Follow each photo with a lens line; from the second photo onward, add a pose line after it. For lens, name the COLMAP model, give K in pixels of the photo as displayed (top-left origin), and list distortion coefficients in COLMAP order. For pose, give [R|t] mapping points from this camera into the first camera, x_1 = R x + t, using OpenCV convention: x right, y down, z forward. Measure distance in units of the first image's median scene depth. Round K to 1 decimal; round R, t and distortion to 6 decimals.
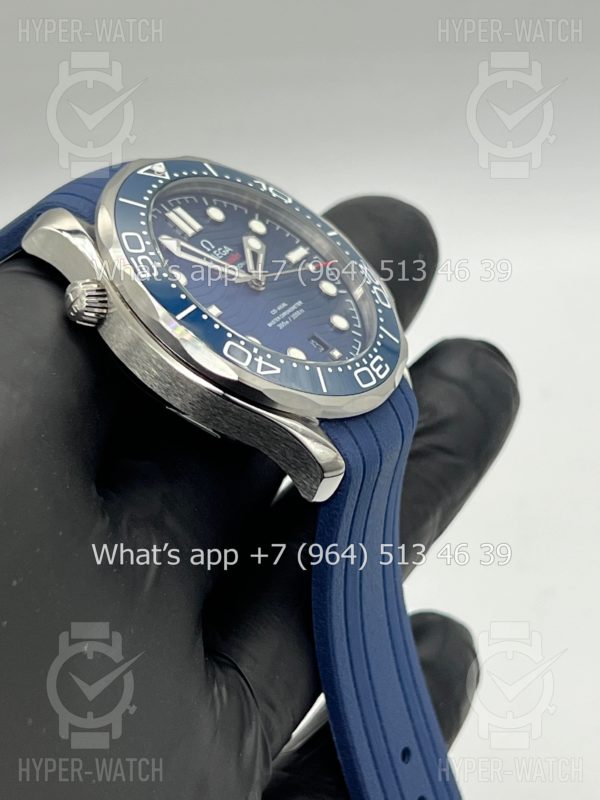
lens RADIAL K [[1890.5, 0, 283.9], [0, 1890.5, 402.2], [0, 0, 1]] dist [0.366876, -2.468650]
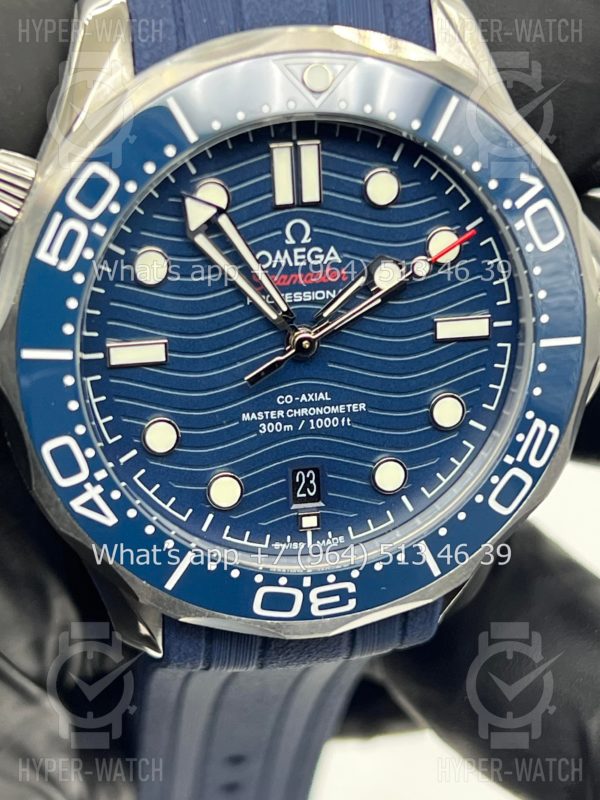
lens RADIAL K [[1890.5, 0, 283.9], [0, 1890.5, 402.2], [0, 0, 1]] dist [0.366876, -2.468650]
pose [[0.570192, 0.793382, -0.213132, 0.119210], [-0.468253, 0.527044, 0.709200, -0.460309], [0.674997, -0.304580, 0.672020, 0.609526]]
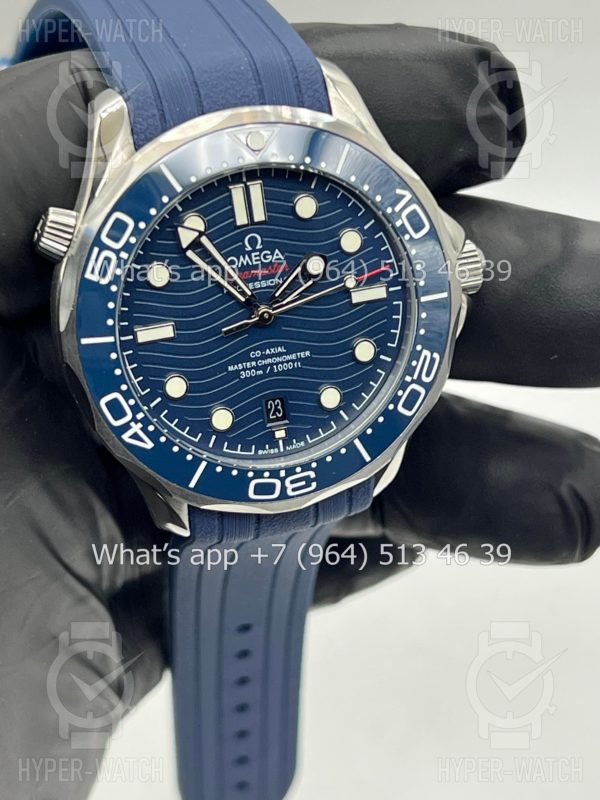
lens RADIAL K [[1890.5, 0, 283.9], [0, 1890.5, 402.2], [0, 0, 1]] dist [0.366876, -2.468650]
pose [[0.653639, 0.735891, -0.176693, 0.173029], [-0.433475, 0.555418, 0.709655, -0.658137], [0.620368, -0.387266, 0.682033, 0.407962]]
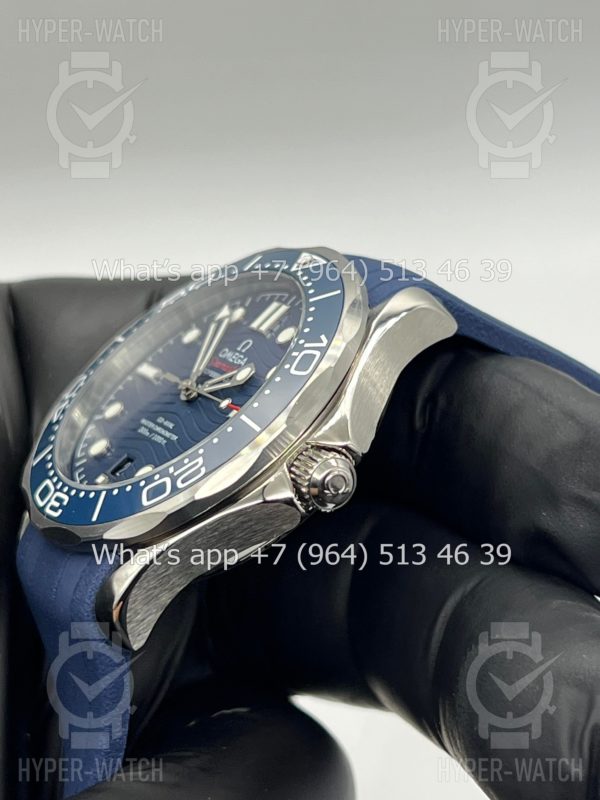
lens RADIAL K [[1890.5, 0, 283.9], [0, 1890.5, 402.2], [0, 0, 1]] dist [0.366876, -2.468650]
pose [[-0.569054, 0.277115, -0.774200, 0.631057], [-0.278825, 0.820702, 0.498703, -0.502248], [0.773585, 0.499655, -0.389757, 1.378827]]
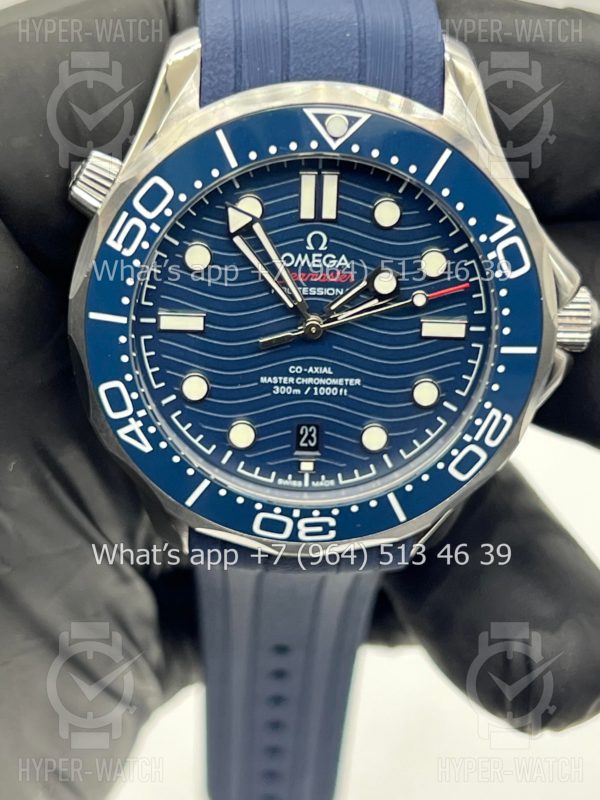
lens RADIAL K [[1890.5, 0, 283.9], [0, 1890.5, 402.2], [0, 0, 1]] dist [0.366876, -2.468650]
pose [[0.441267, 0.870797, -0.216785, 0.163603], [-0.416663, 0.412775, 0.809943, -0.638275], [0.794780, -0.267075, 0.544973, 0.592233]]
